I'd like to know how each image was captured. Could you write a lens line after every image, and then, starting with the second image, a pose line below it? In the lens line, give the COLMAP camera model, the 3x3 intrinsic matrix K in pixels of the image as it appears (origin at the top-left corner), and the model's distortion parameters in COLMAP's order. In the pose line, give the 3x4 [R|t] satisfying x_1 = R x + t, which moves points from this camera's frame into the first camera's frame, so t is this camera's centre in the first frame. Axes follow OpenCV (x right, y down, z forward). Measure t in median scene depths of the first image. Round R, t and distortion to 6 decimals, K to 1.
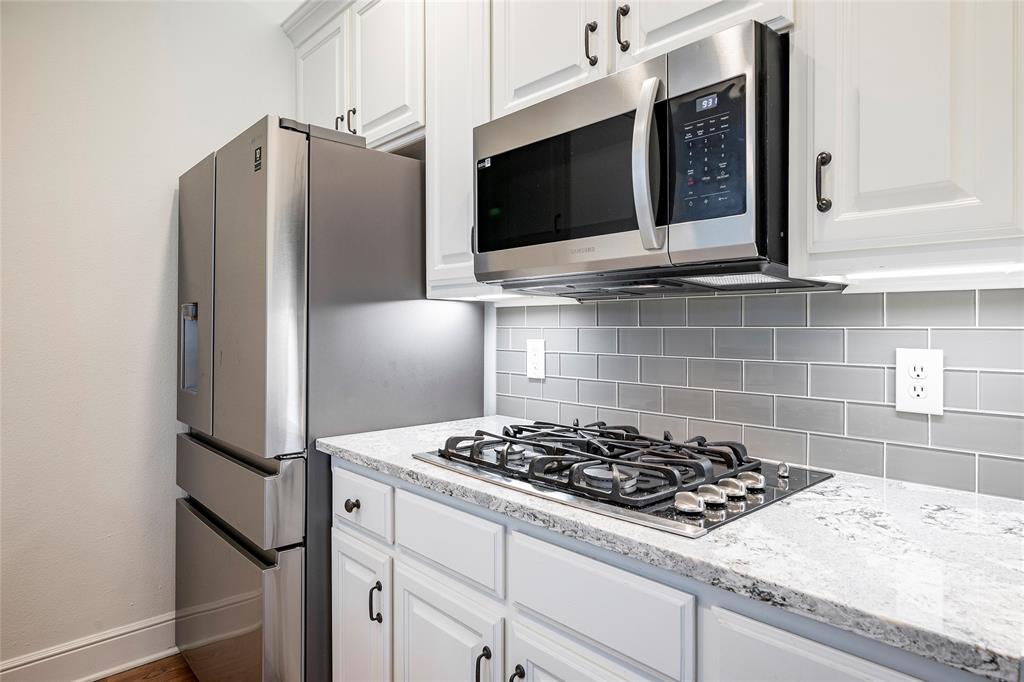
lens RADIAL K [[603.6, 0, 536.9], [0, 603.6, 329.6], [0, 0, 1]] dist [0.004203, 0.000108]
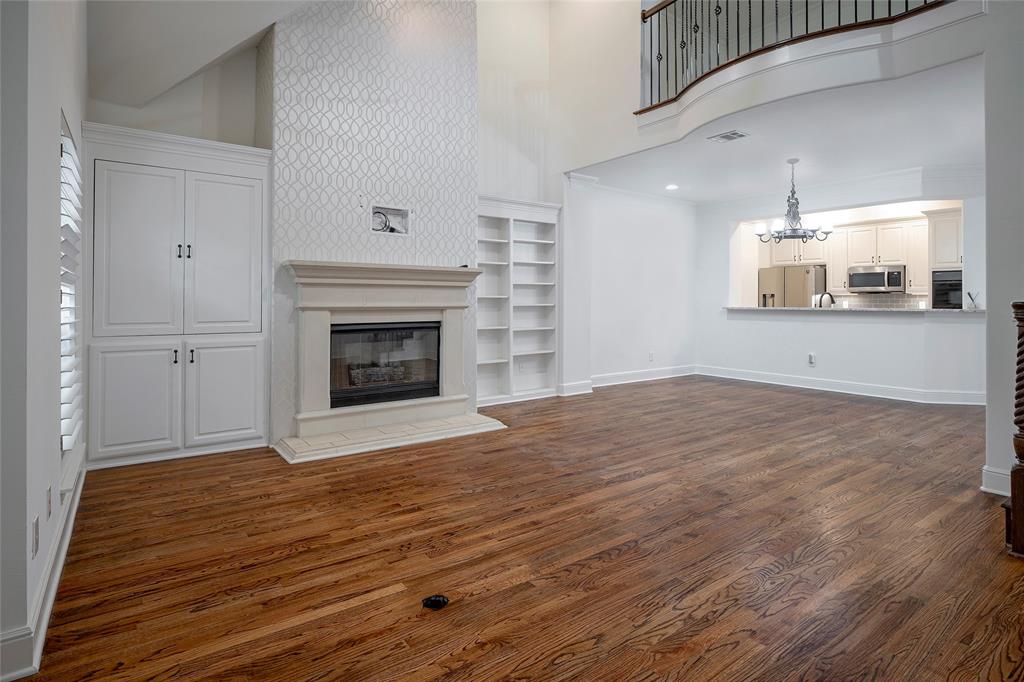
lens RADIAL K [[526.0, 0, 499.7], [0, 526.0, 296.2], [0, 0, 1]] dist [-0.004983, 0.000026]
pose [[0.989691, 0.006793, -0.143057, -2.914200], [-0.009202, 0.999827, -0.016185, 0.091255], [0.142923, 0.017334, 0.989582, -4.967768]]
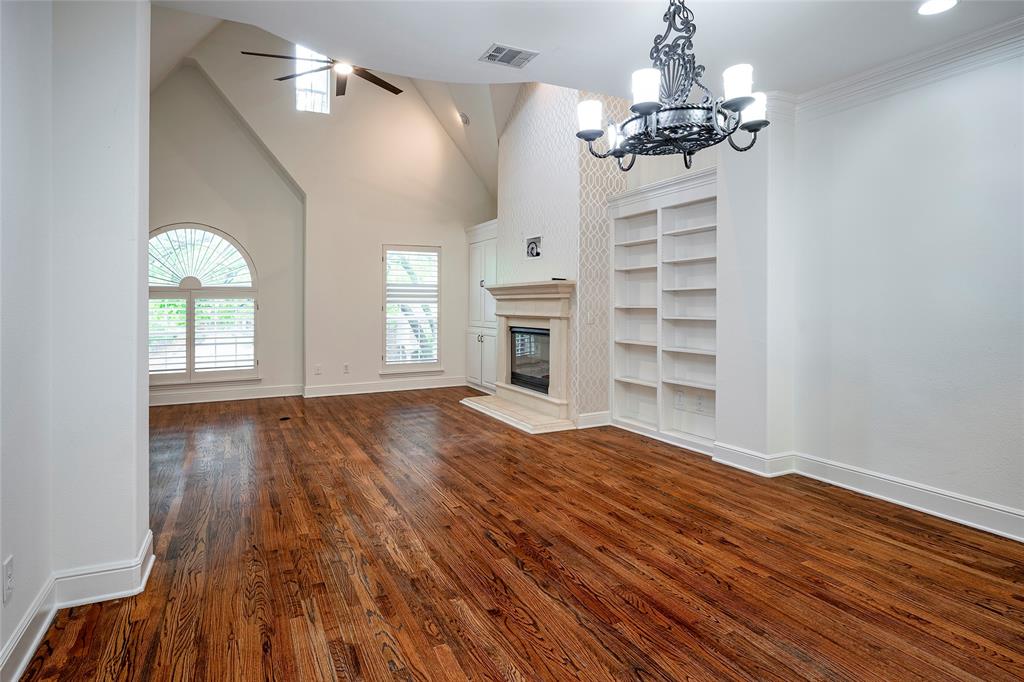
lens RADIAL K [[565.1, 0, 508.4], [0, 565.1, 303.1], [0, 0, 1]] dist [-0.014774, 0.003076]
pose [[-0.301040, 0.010373, -0.953555, 0.010771], [-0.002475, 0.999929, 0.011659, -0.032237], [0.953608, 0.005870, -0.300993, -1.051178]]
